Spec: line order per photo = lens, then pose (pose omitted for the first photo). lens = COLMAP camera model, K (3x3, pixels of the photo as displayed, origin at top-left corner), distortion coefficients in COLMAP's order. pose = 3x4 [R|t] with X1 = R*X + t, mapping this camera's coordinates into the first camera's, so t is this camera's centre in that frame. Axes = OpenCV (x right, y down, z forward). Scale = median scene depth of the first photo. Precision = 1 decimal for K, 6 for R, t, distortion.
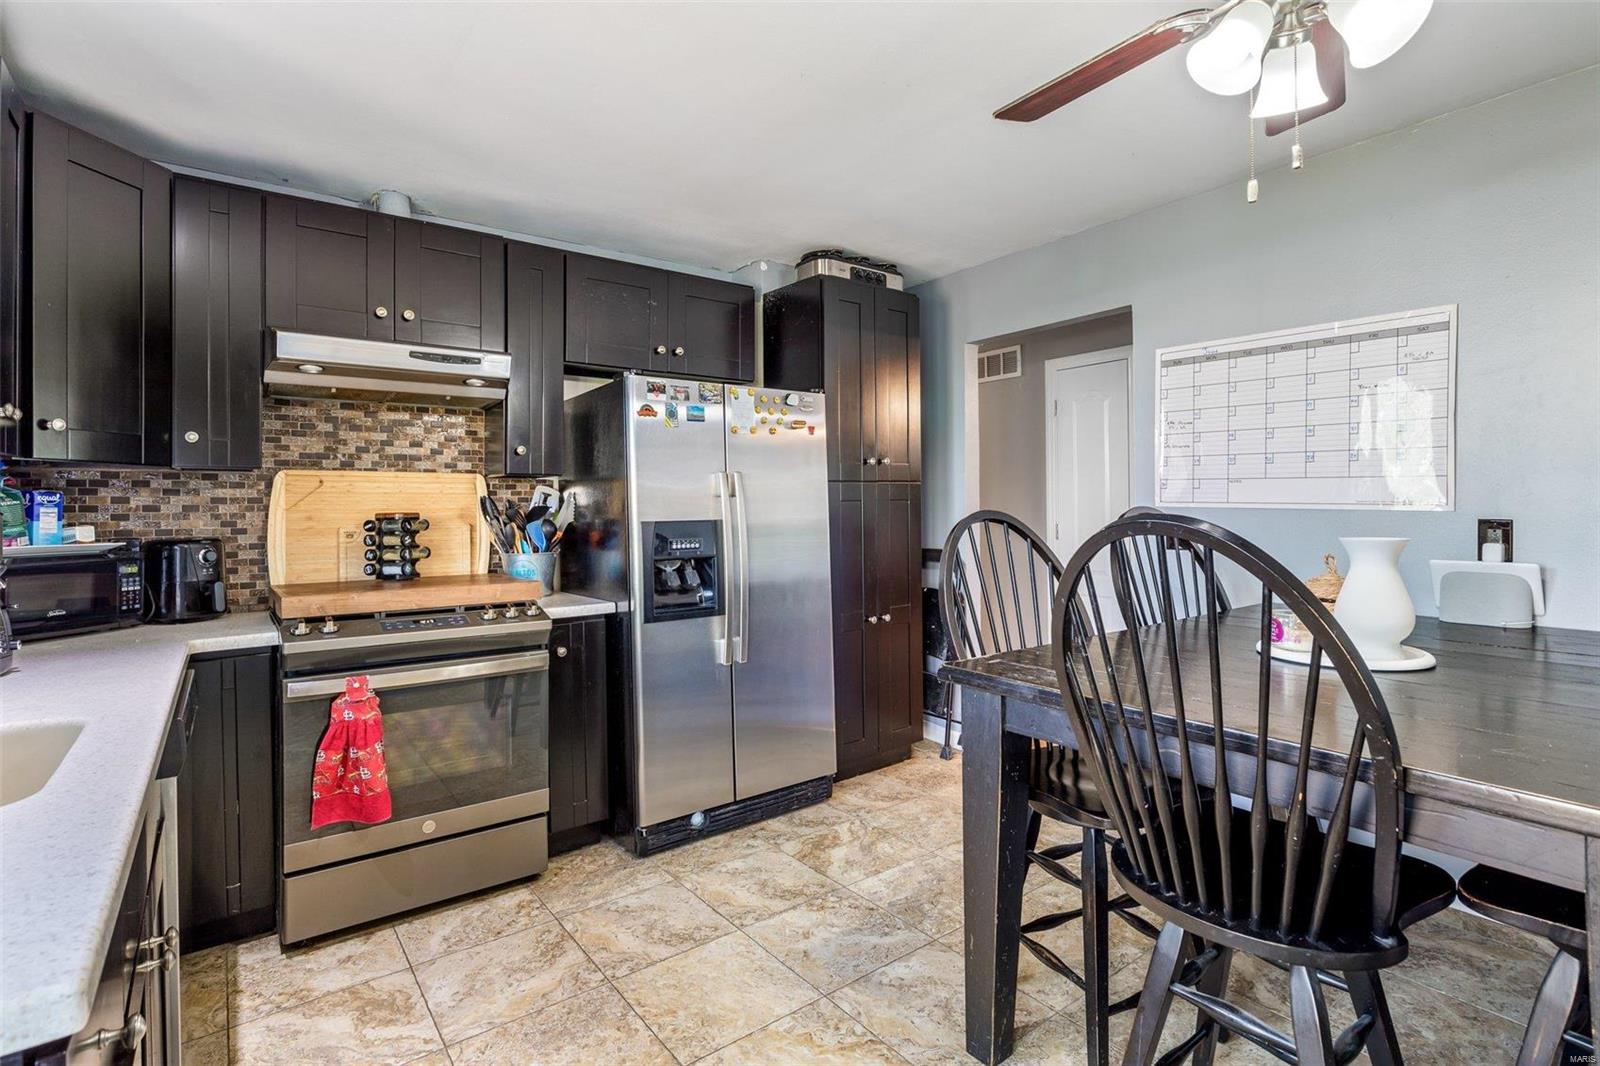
lens RADIAL K [[787.5, 0, 790.9], [0, 787.5, 507.2], [0, 0, 1]] dist [-0.004539, 0.000546]
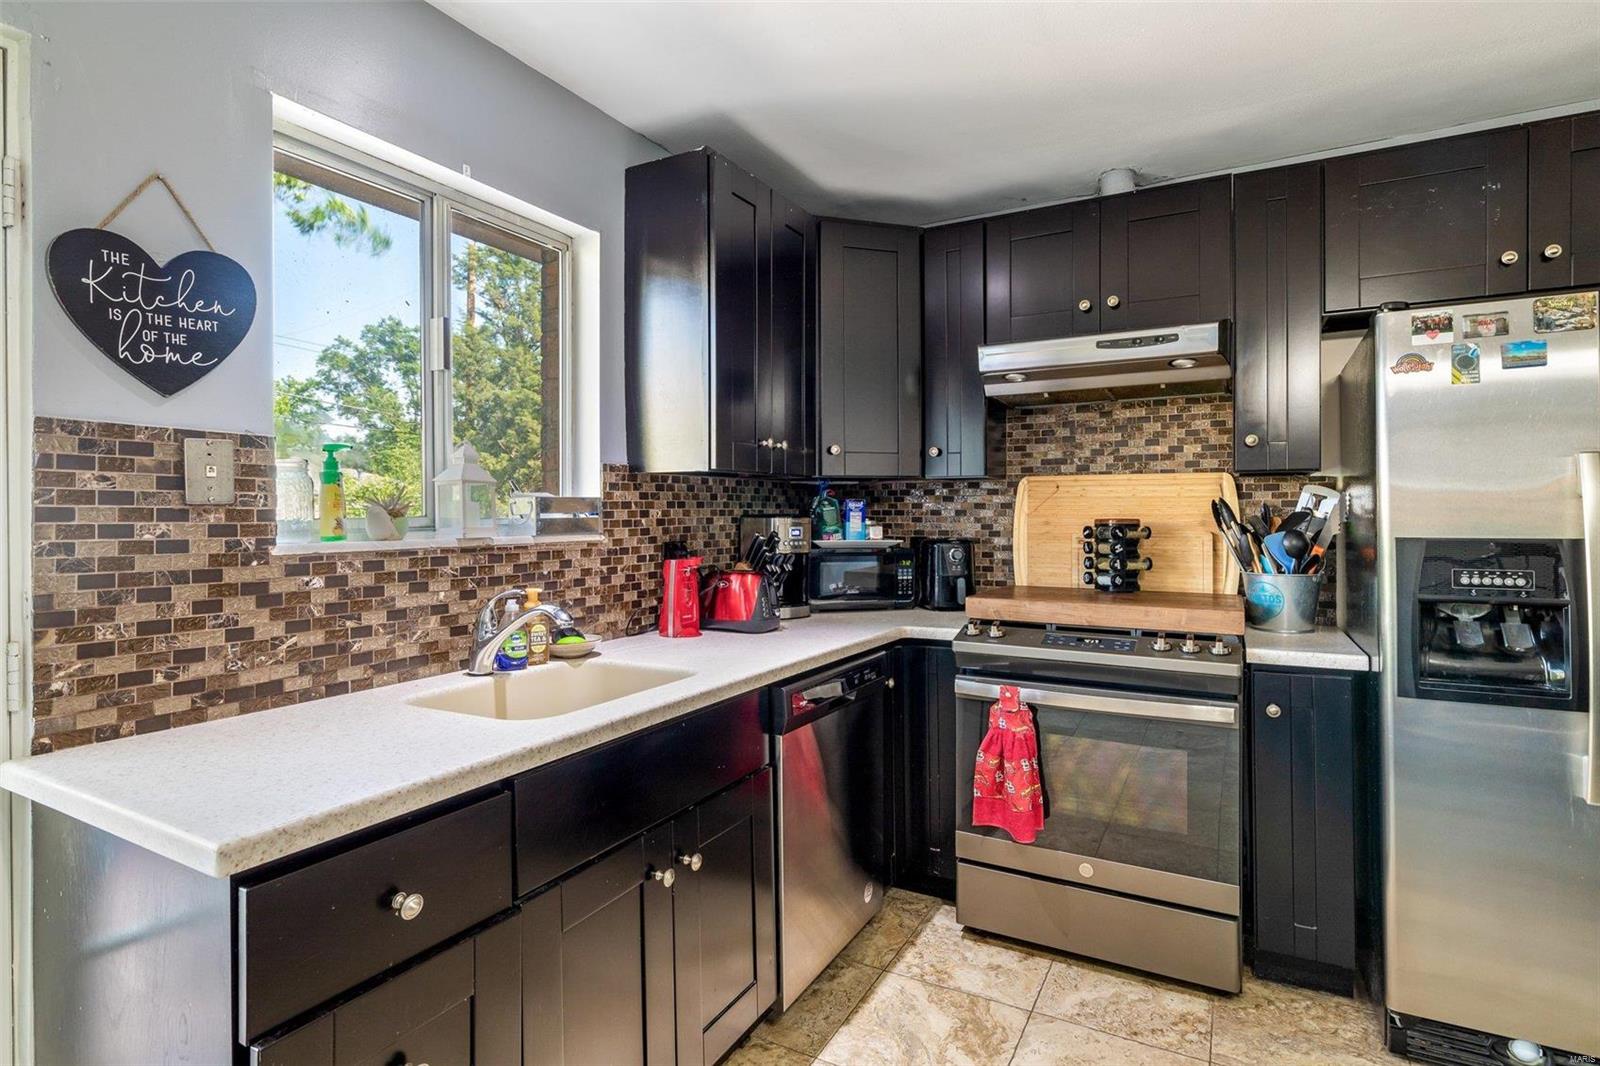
lens RADIAL K [[787.5, 0, 800.2], [0, 787.5, 514.8], [0, 0, 1]] dist [-0.004539, 0.000546]
pose [[0.428755, 0.008806, -0.903378, 0.177792], [-0.001699, 0.999959, 0.008942, -0.005260], [0.903419, -0.002299, 0.428753, 0.277594]]
